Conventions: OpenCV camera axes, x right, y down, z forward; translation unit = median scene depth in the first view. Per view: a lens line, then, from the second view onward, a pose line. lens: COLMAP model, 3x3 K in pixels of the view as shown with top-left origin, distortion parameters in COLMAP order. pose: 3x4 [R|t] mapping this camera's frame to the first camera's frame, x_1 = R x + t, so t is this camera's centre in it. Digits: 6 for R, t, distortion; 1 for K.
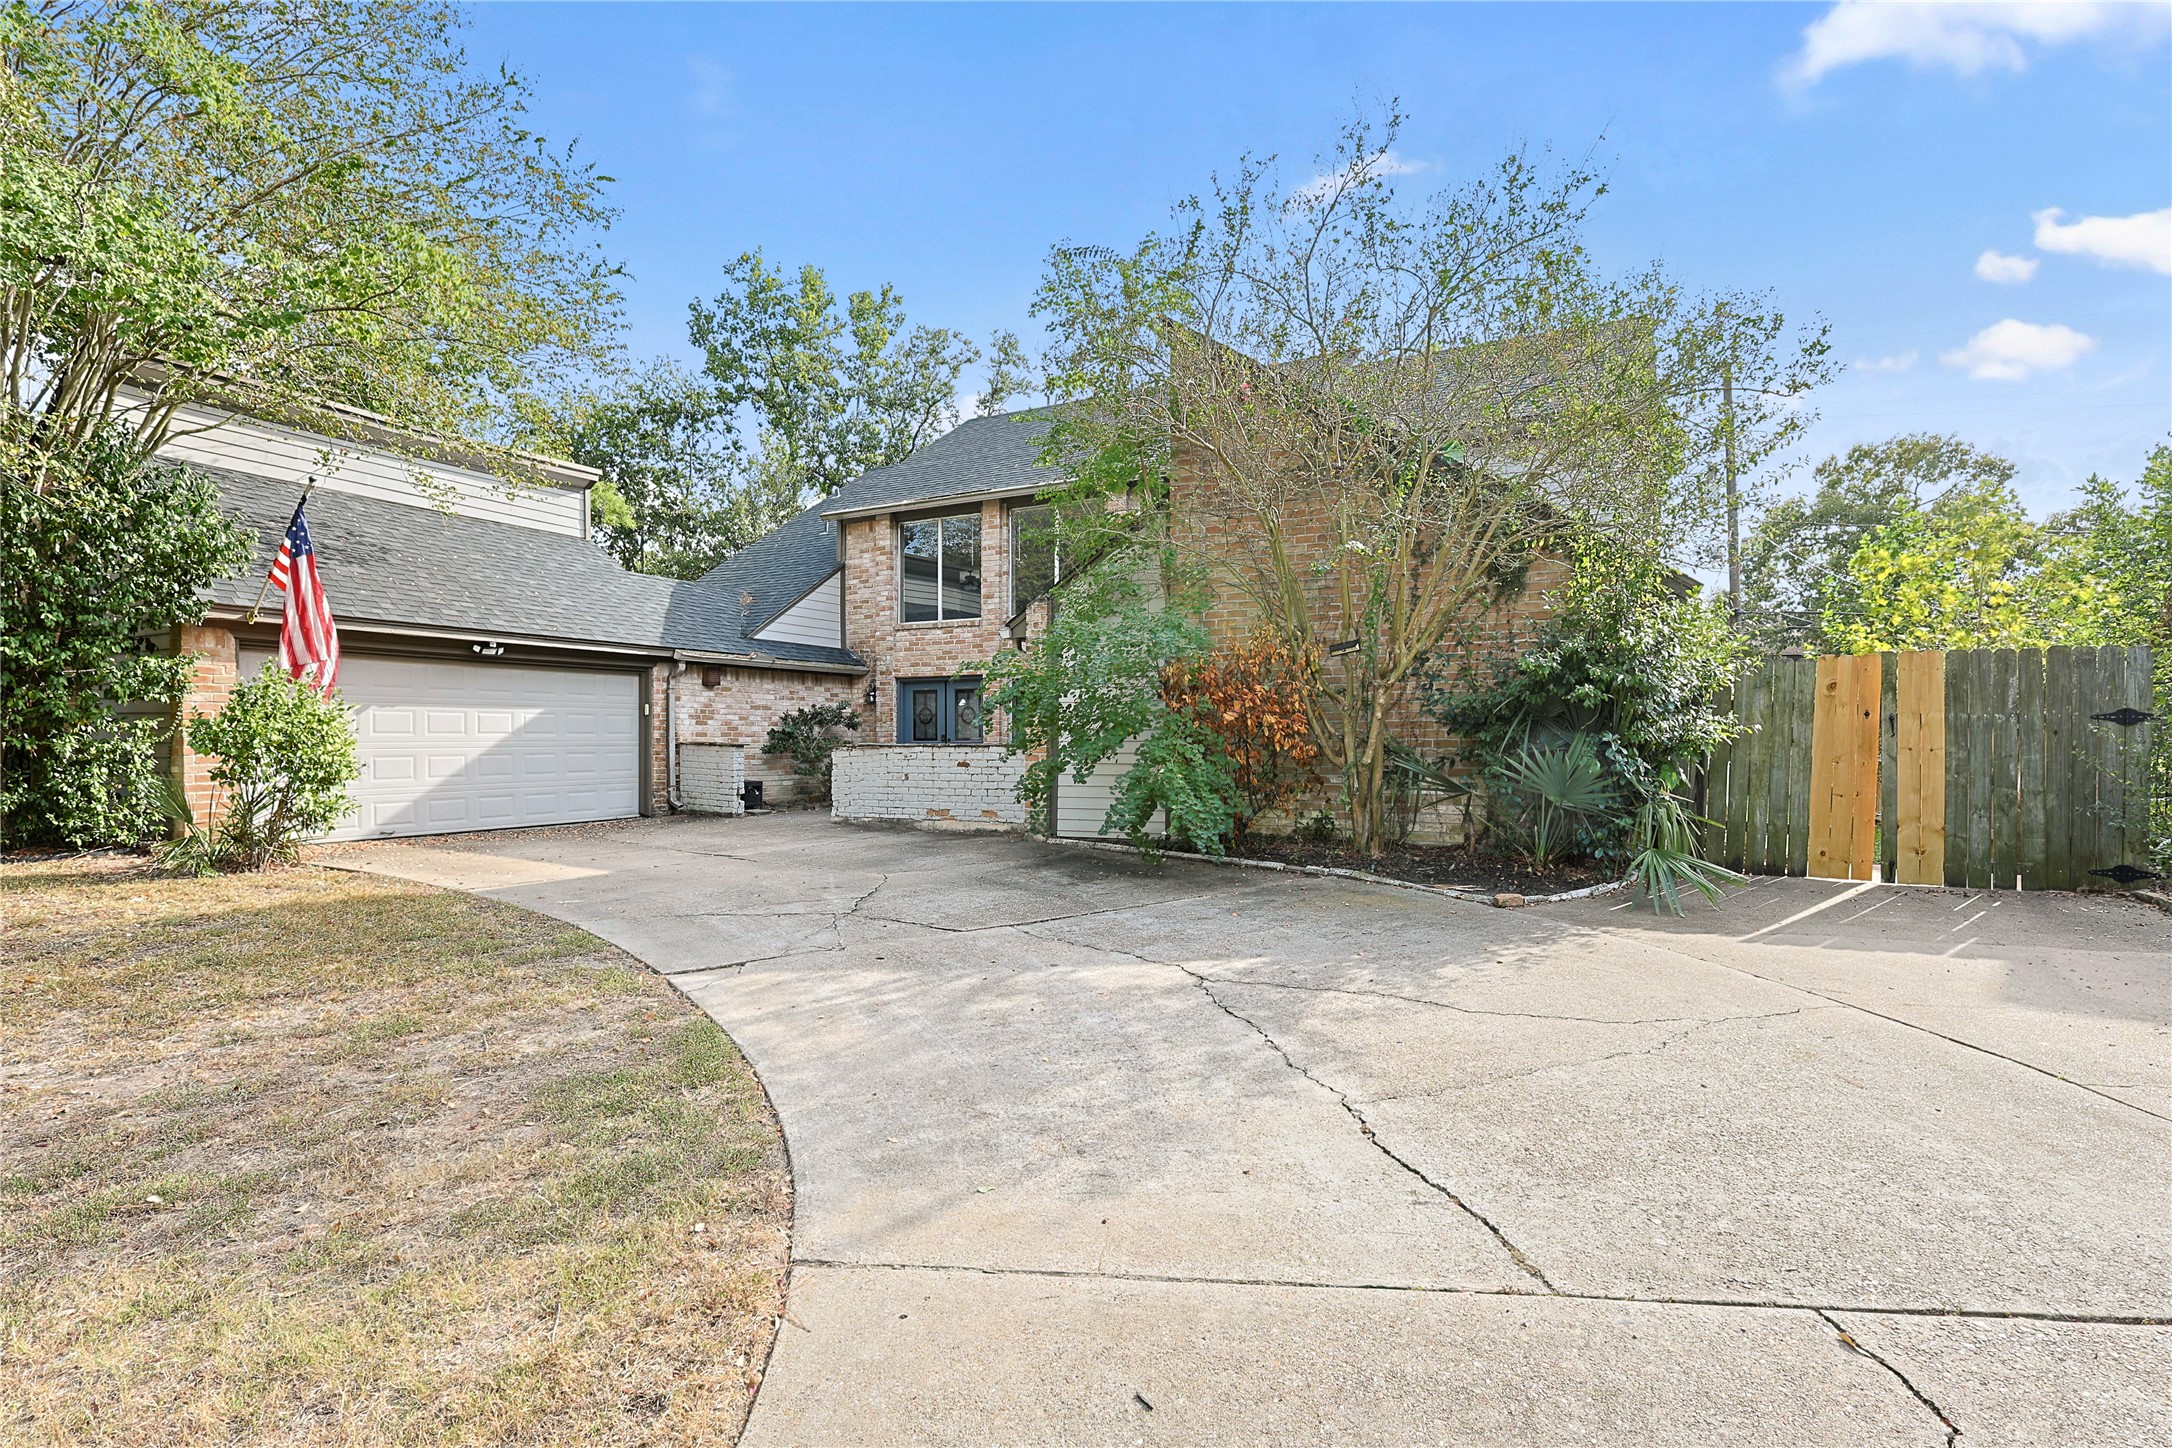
lens RADIAL K [[997.5, 0, 1093.1], [0, 997.5, 737.0], [0, 0, 1]] dist [0.004795, -0.000106]
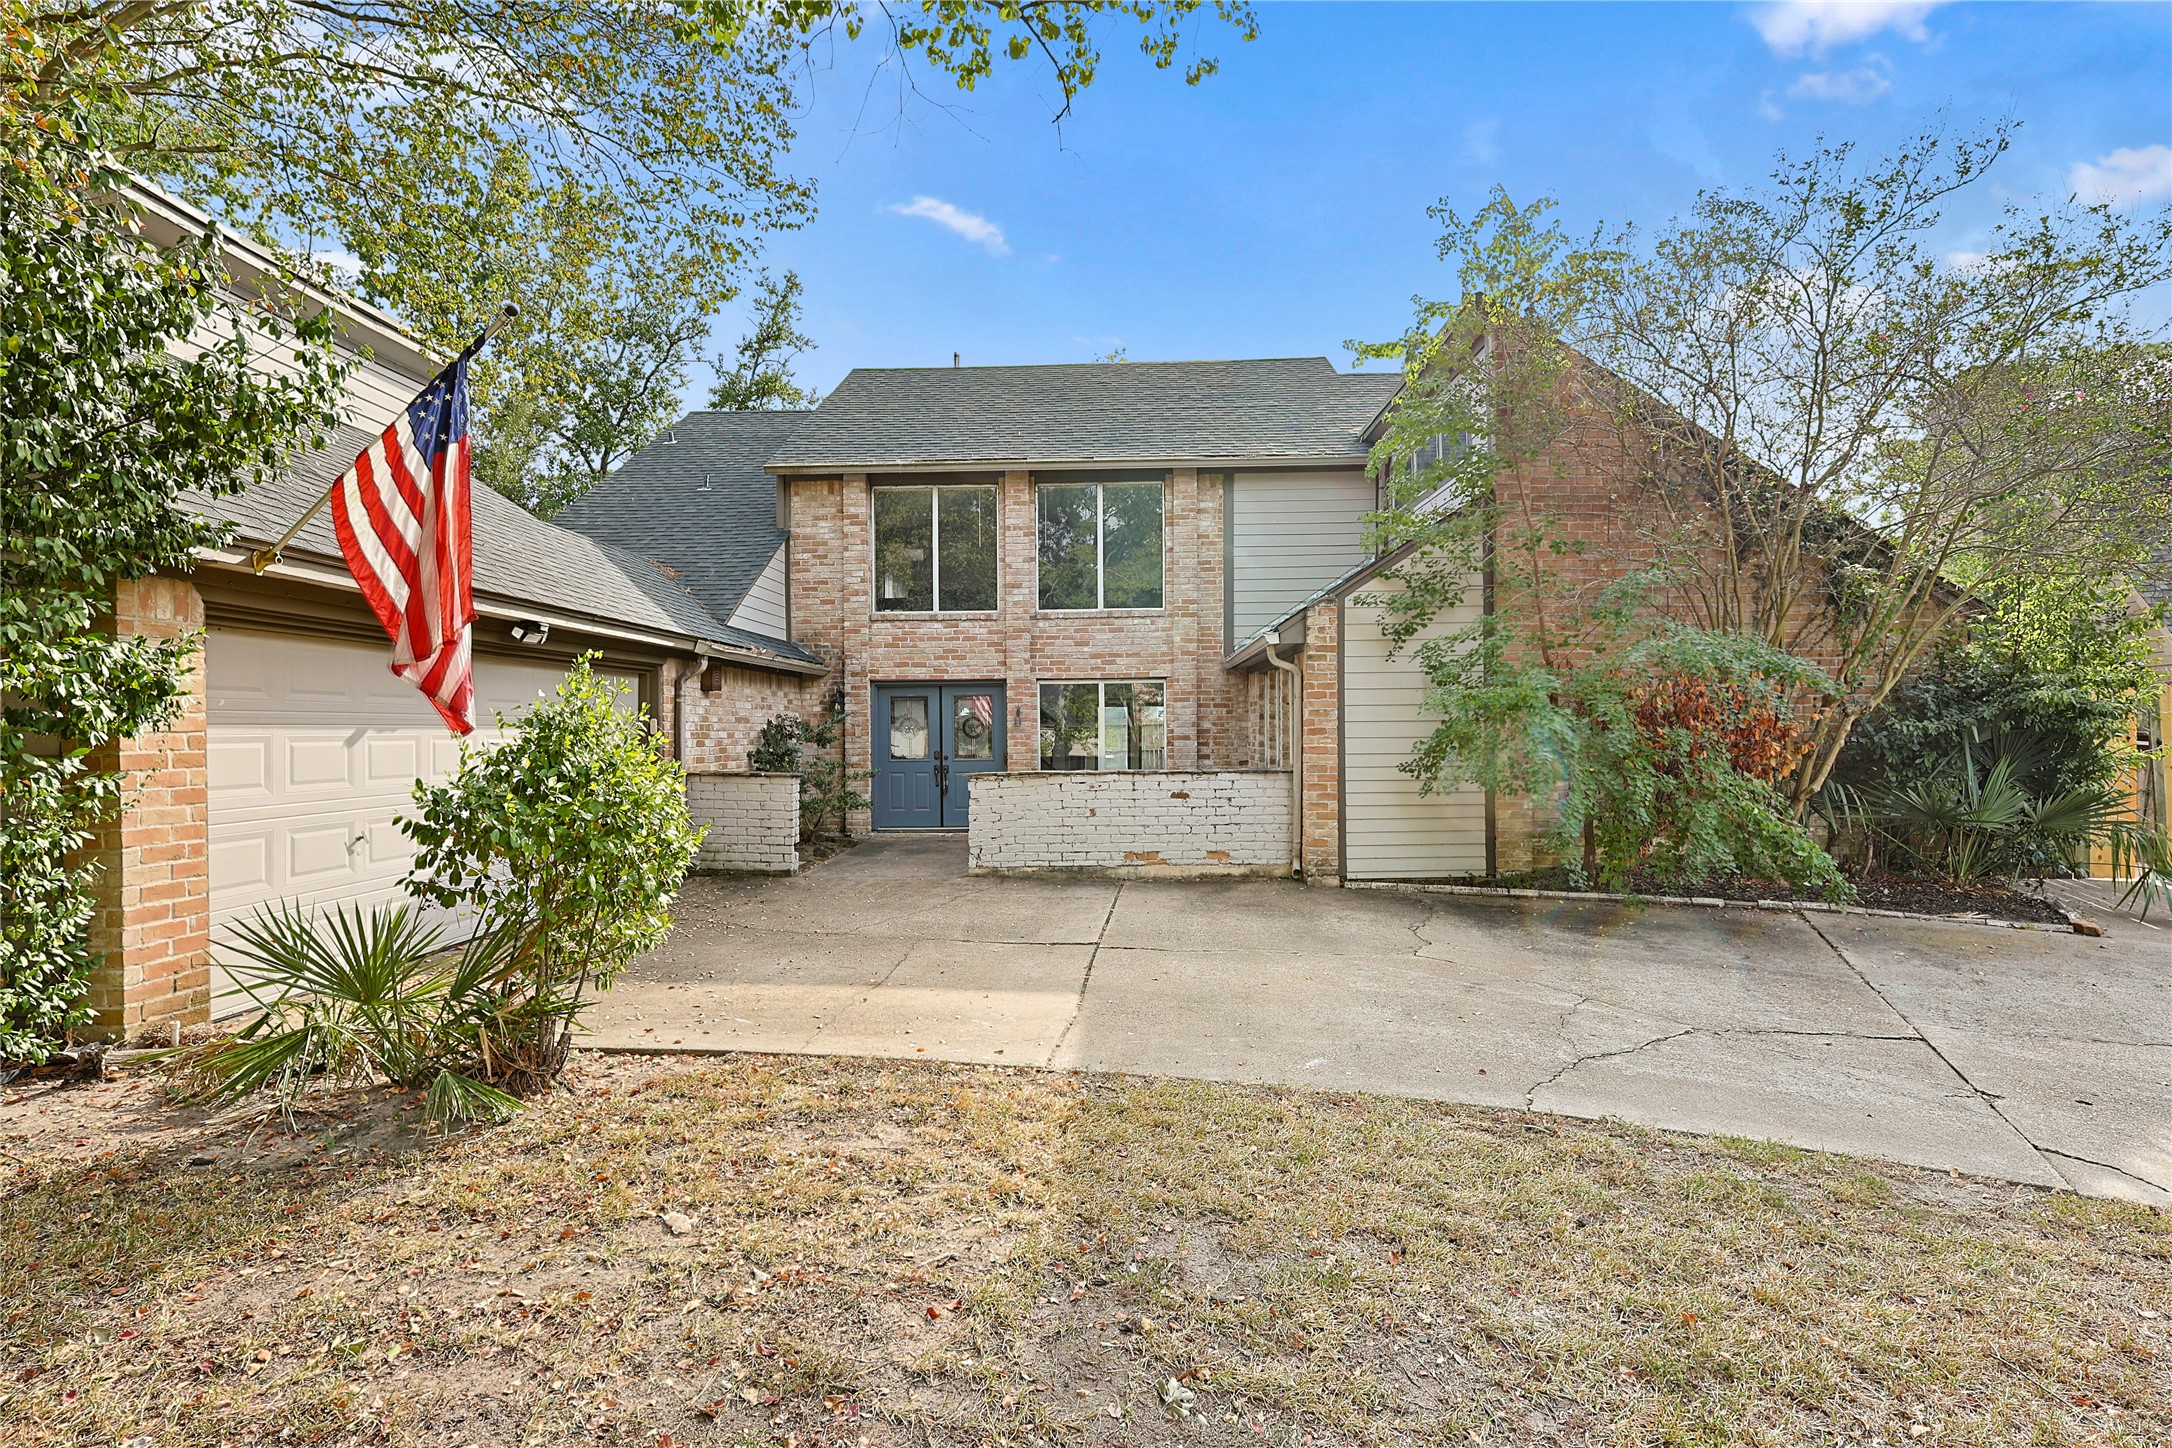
lens RADIAL K [[997.5, 0, 1078.9], [0, 997.5, 721.4], [0, 0, 1]] dist [0.004795, -0.000106]
pose [[0.905414, -0.002378, 0.424524, -0.411725], [0.006702, 0.999940, -0.008693, -0.019725], [-0.424478, 0.010716, 0.905375, 0.222664]]
